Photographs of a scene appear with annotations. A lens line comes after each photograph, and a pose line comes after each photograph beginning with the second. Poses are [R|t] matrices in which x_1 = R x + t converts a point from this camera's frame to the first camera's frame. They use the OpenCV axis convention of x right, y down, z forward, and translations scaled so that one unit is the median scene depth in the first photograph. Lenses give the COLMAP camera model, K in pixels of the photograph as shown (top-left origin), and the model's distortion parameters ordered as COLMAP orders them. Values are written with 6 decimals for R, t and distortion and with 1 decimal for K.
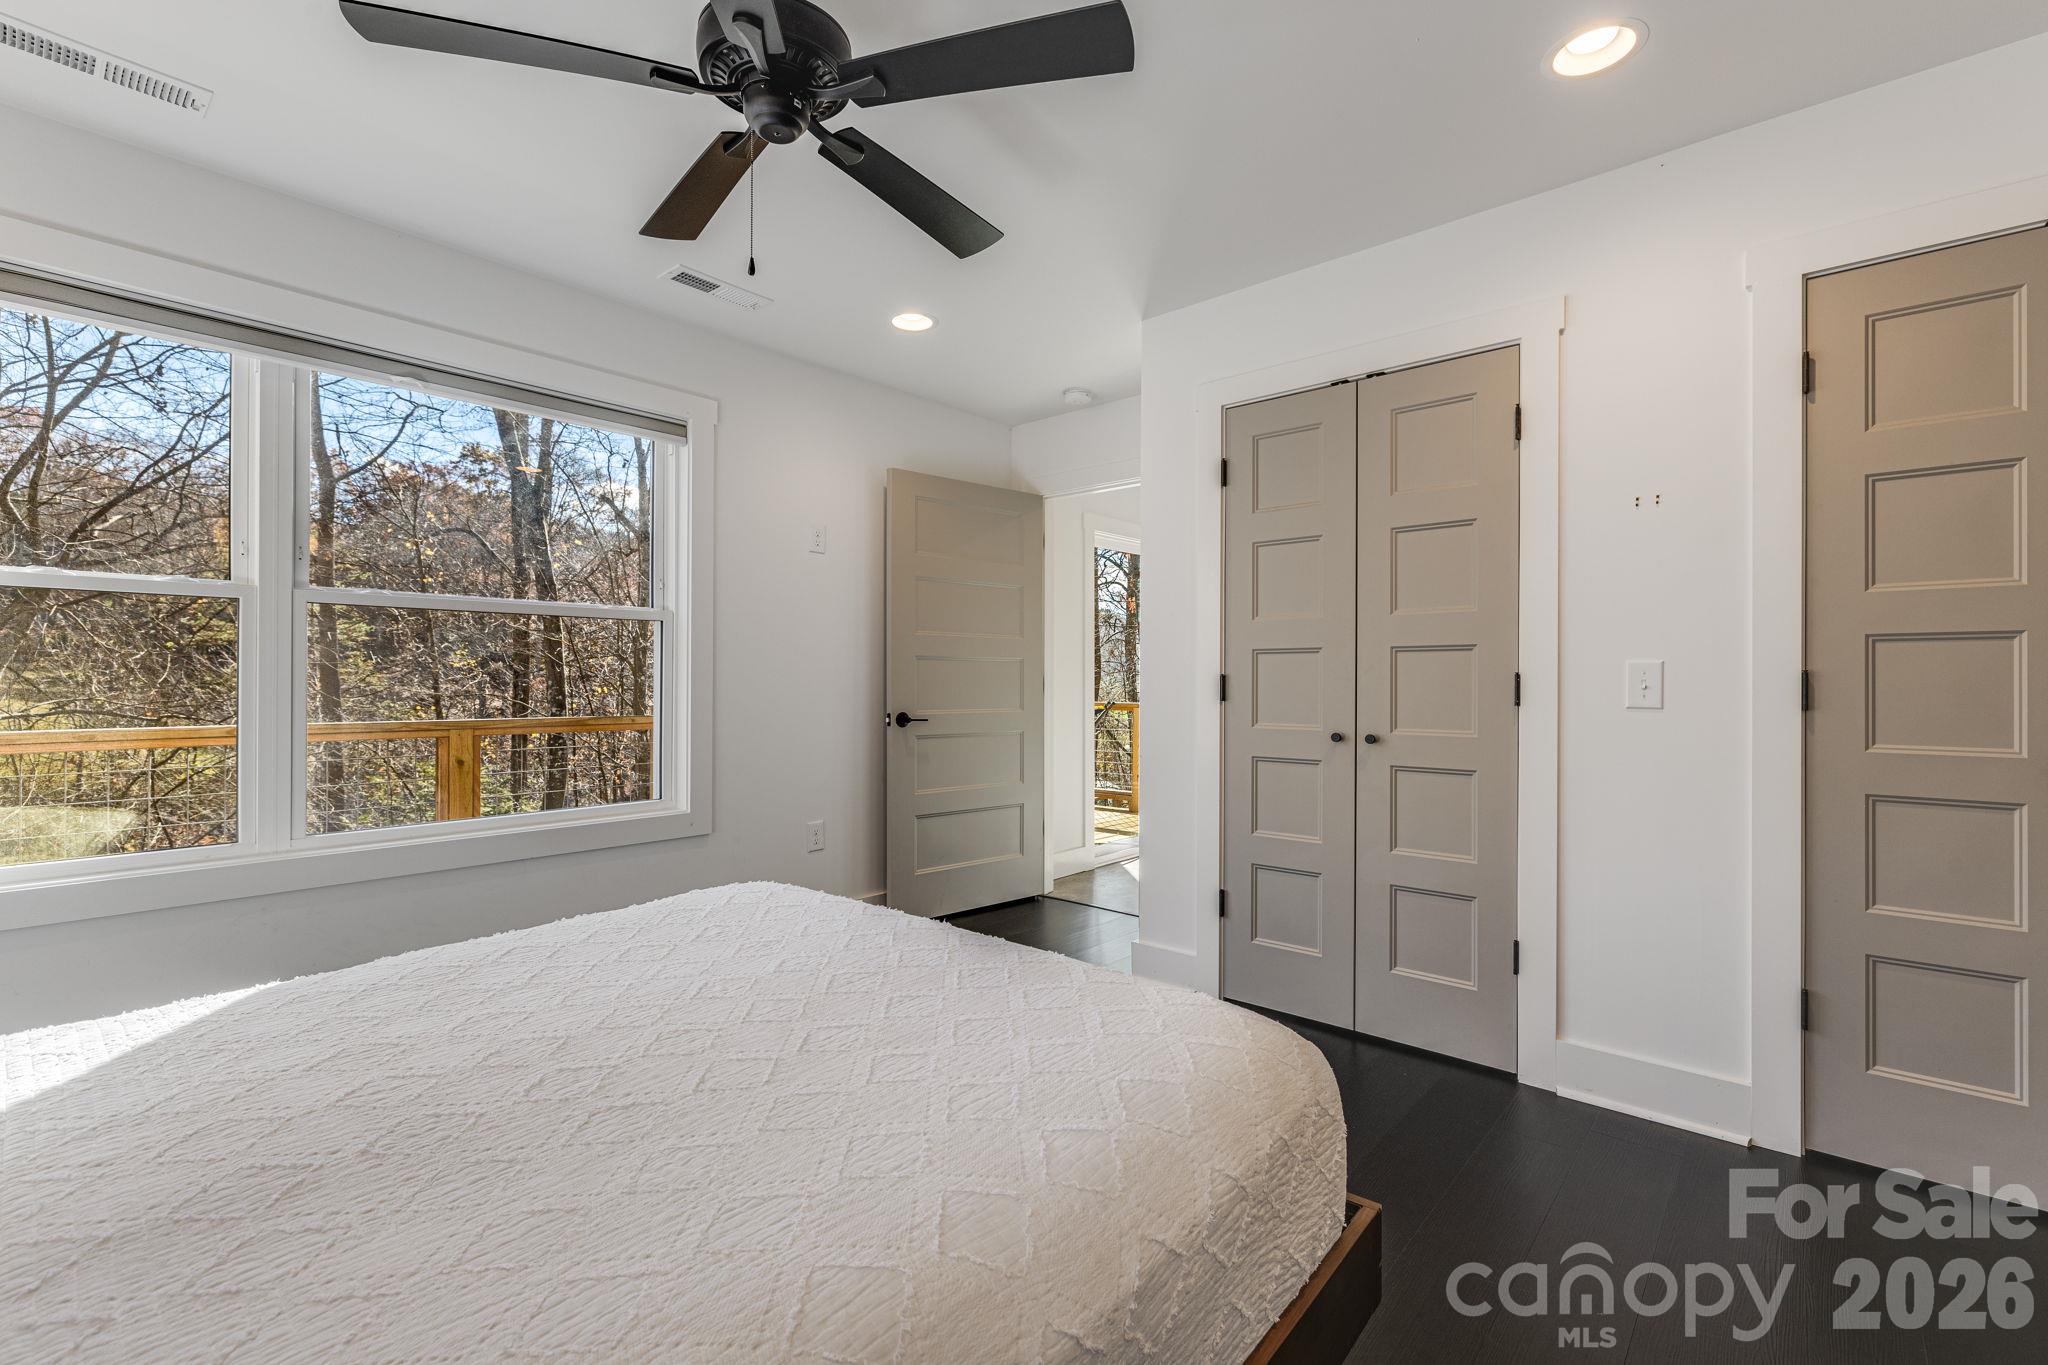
lens RADIAL K [[965.8, 0, 1024.0], [0, 965.8, 682.5], [0, 0, 1]] dist [0.000990, 0.000064]
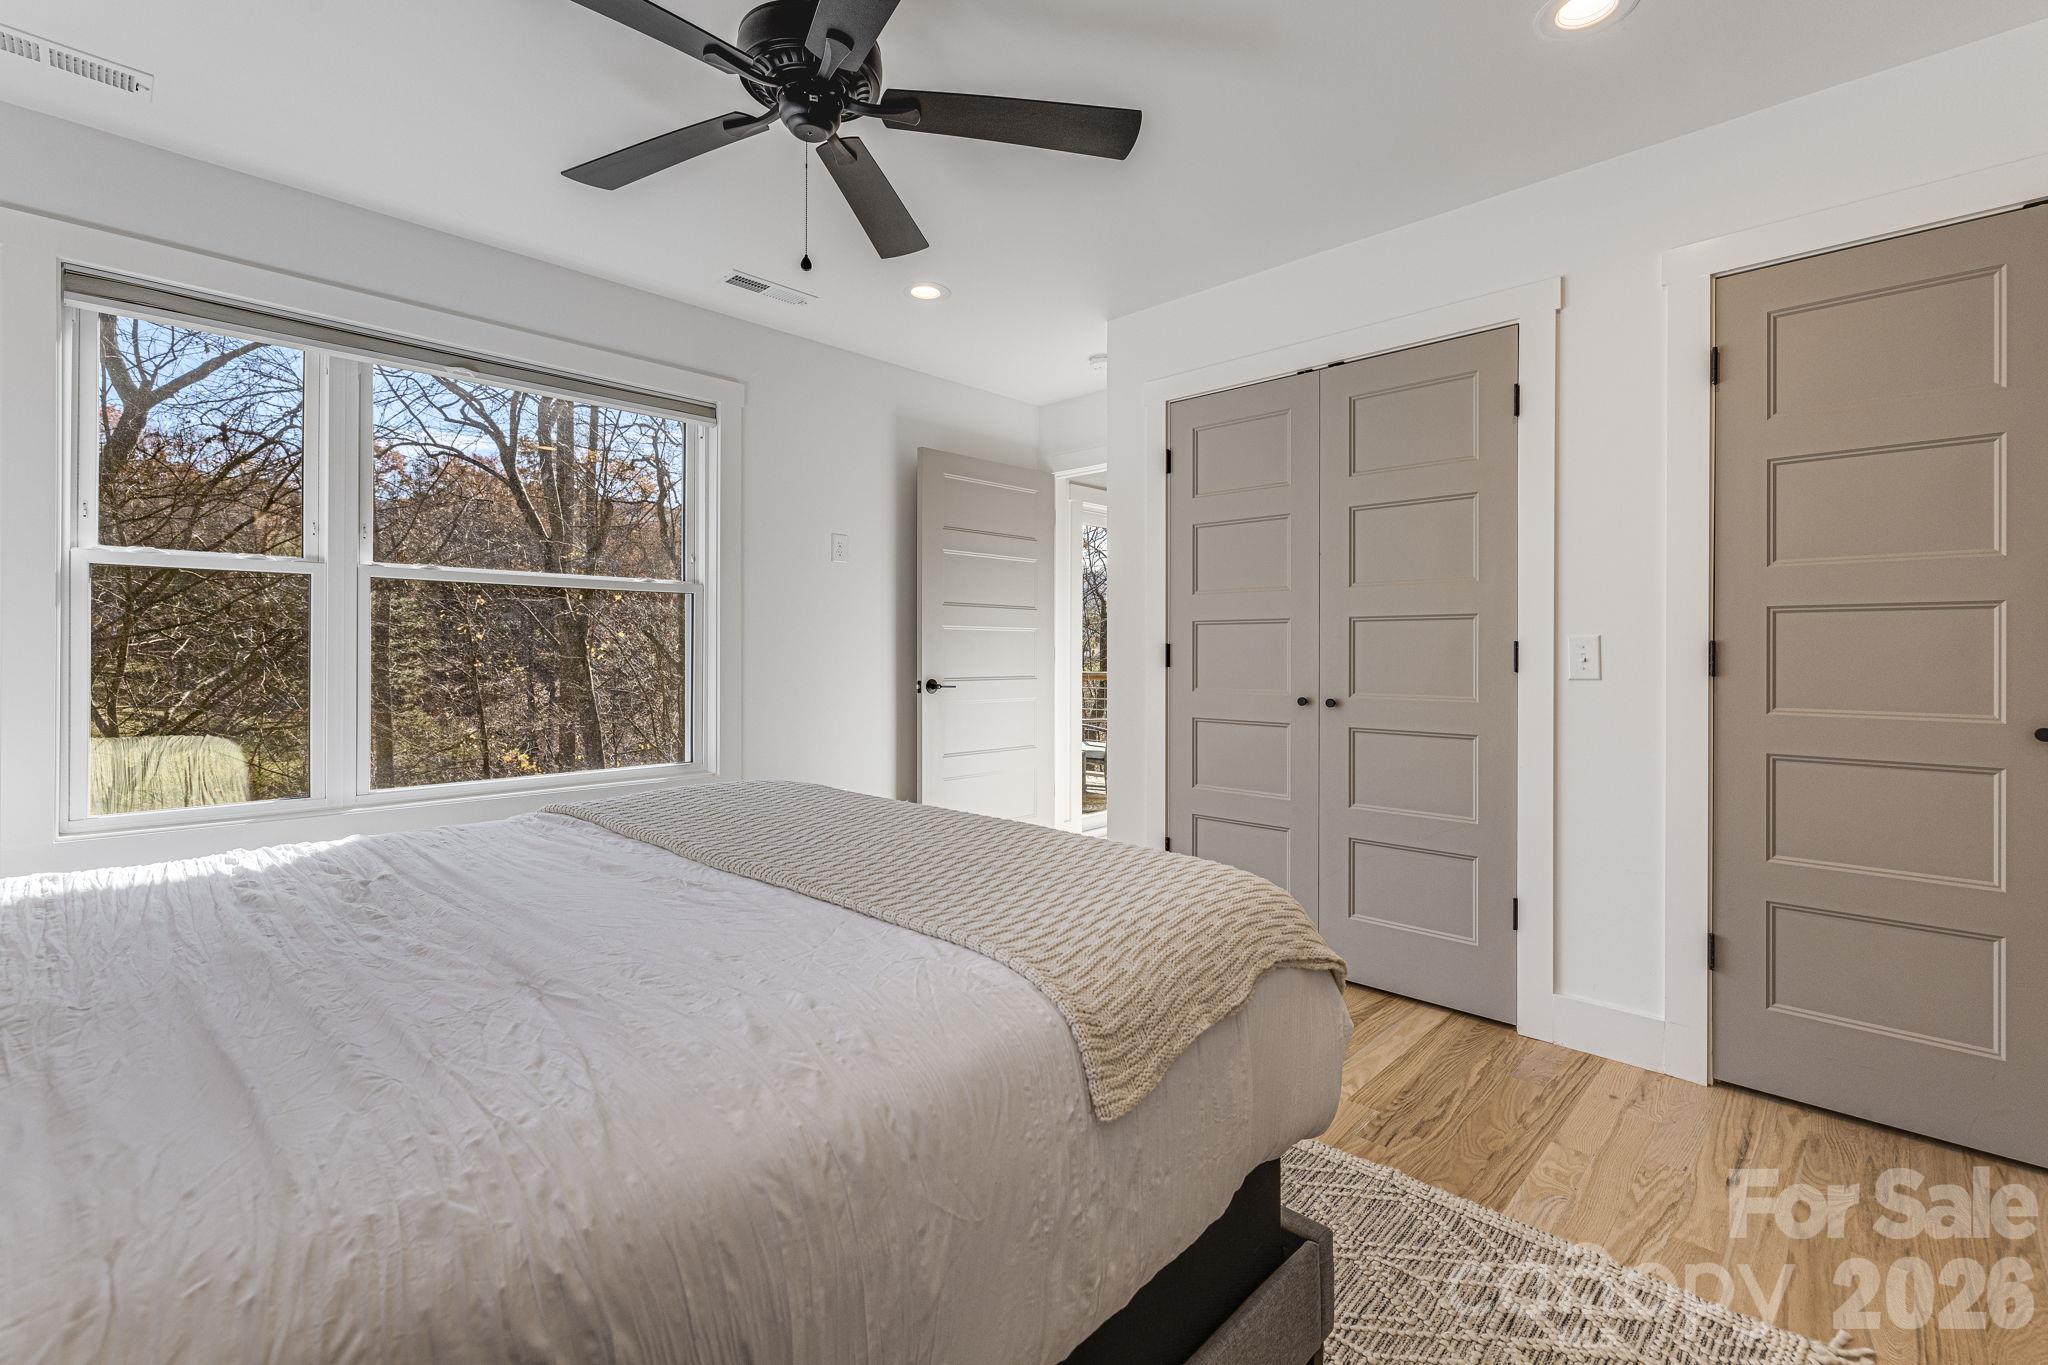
lens RADIAL K [[927.6, 0, 1029.3], [0, 927.6, 651.3], [0, 0, 1]] dist [0.001284, 0.000694]
pose [[0.999614, 0.000008, -0.027796, 0.049944], [0.000023, 0.999999, 0.001143, -0.000048], [0.027796, -0.001143, 0.999613, -0.046062]]
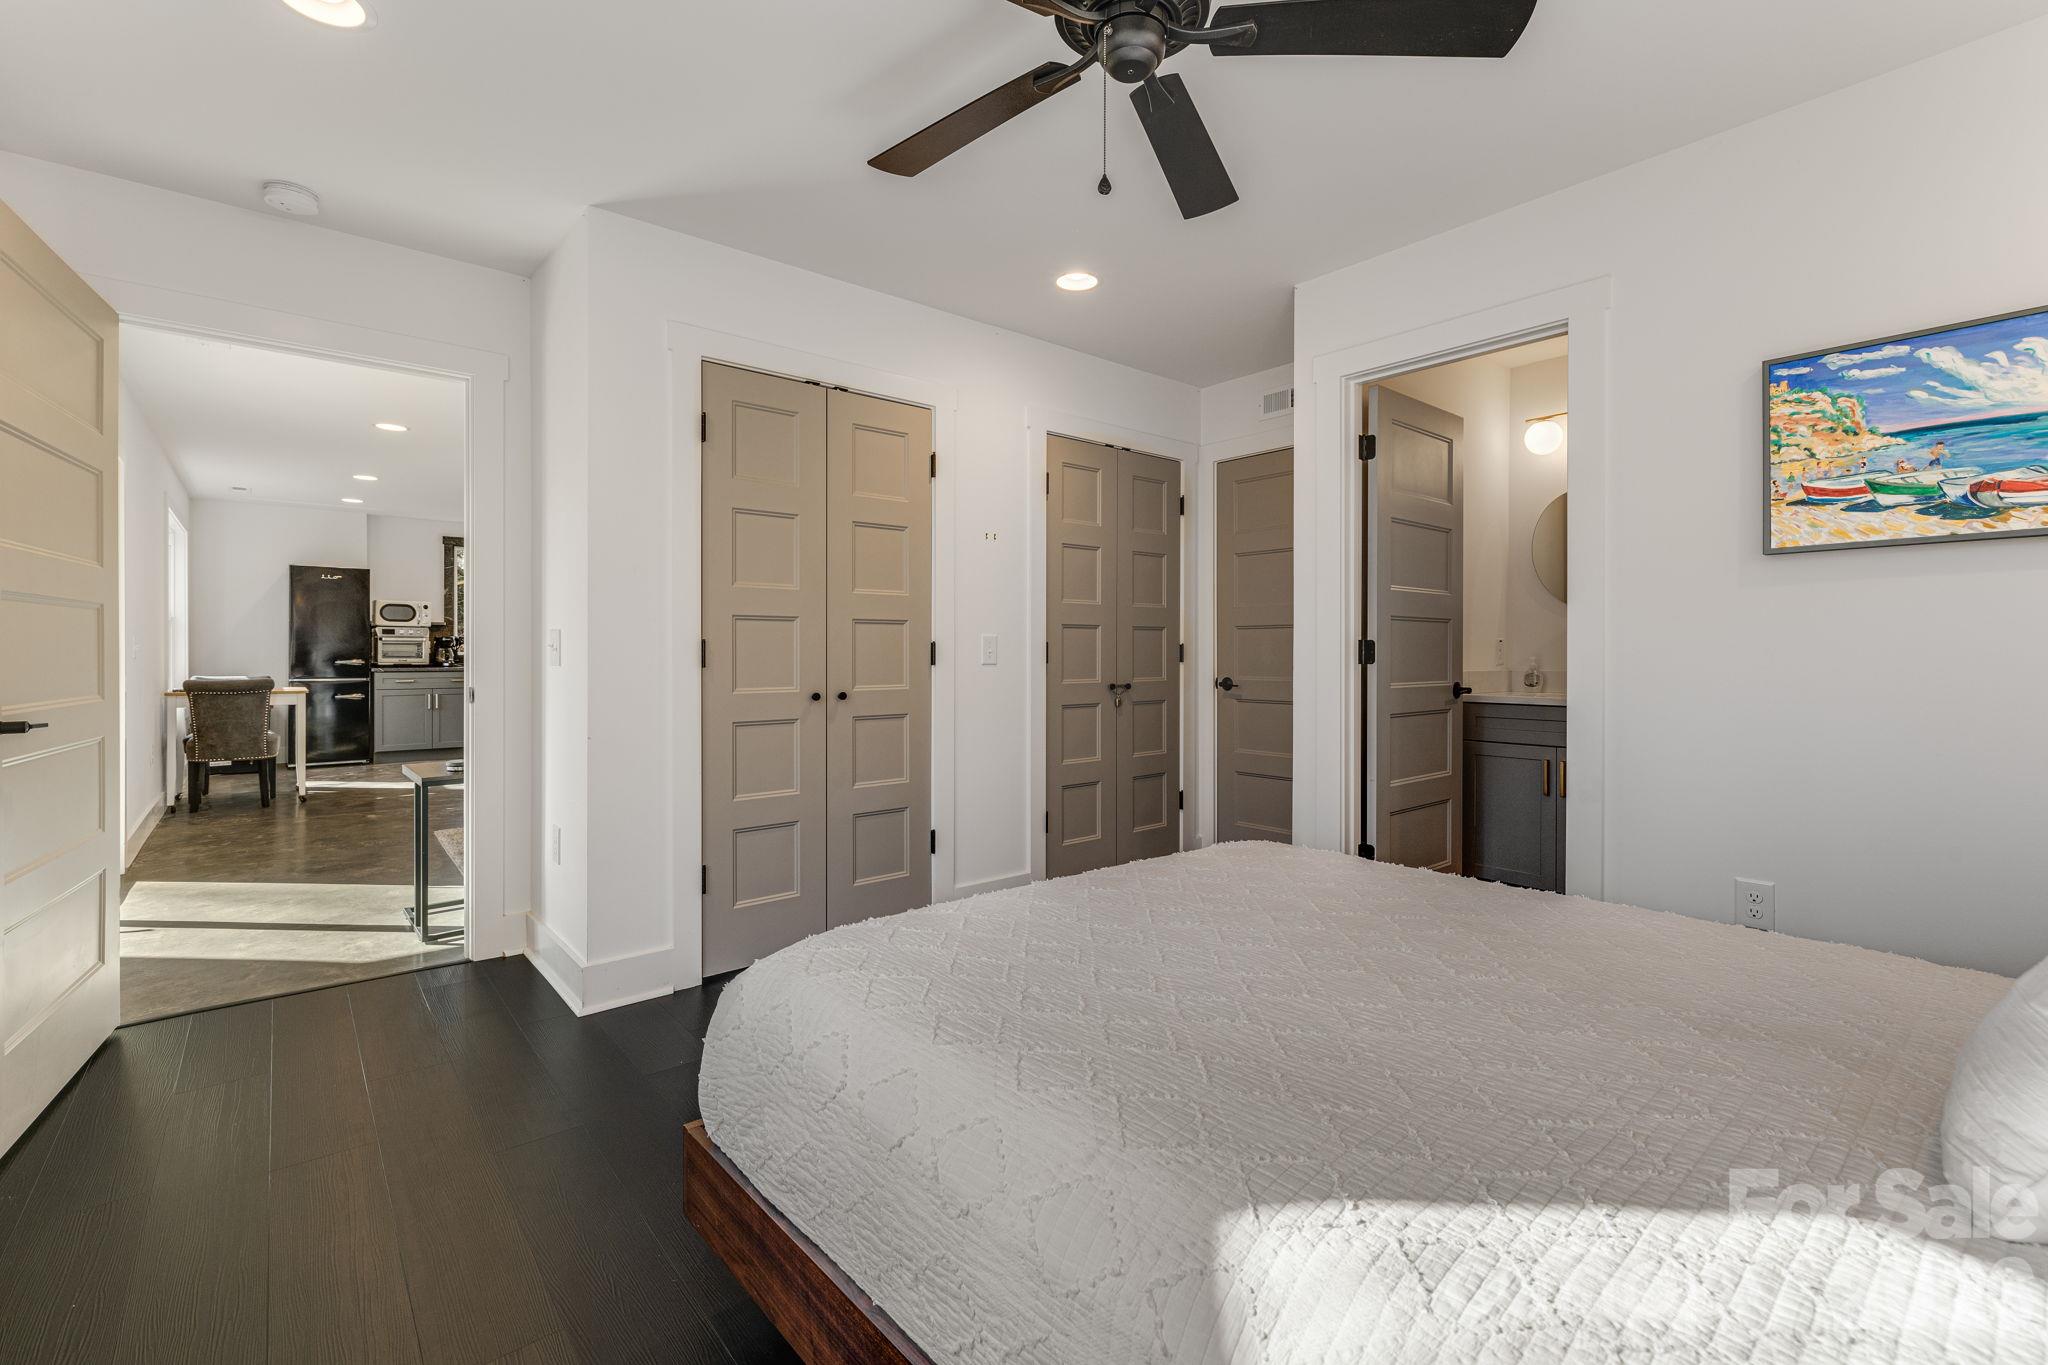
lens RADIAL K [[878.3, 0, 1024.0], [0, 878.3, 682.5], [0, 0, 1]] dist [-0.000630, -0.000041]
pose [[0.136163, -0.038864, 0.989924, -0.701514], [-0.005153, 0.999189, 0.039937, -0.002141], [-0.990673, -0.010539, 0.135853, 0.638076]]
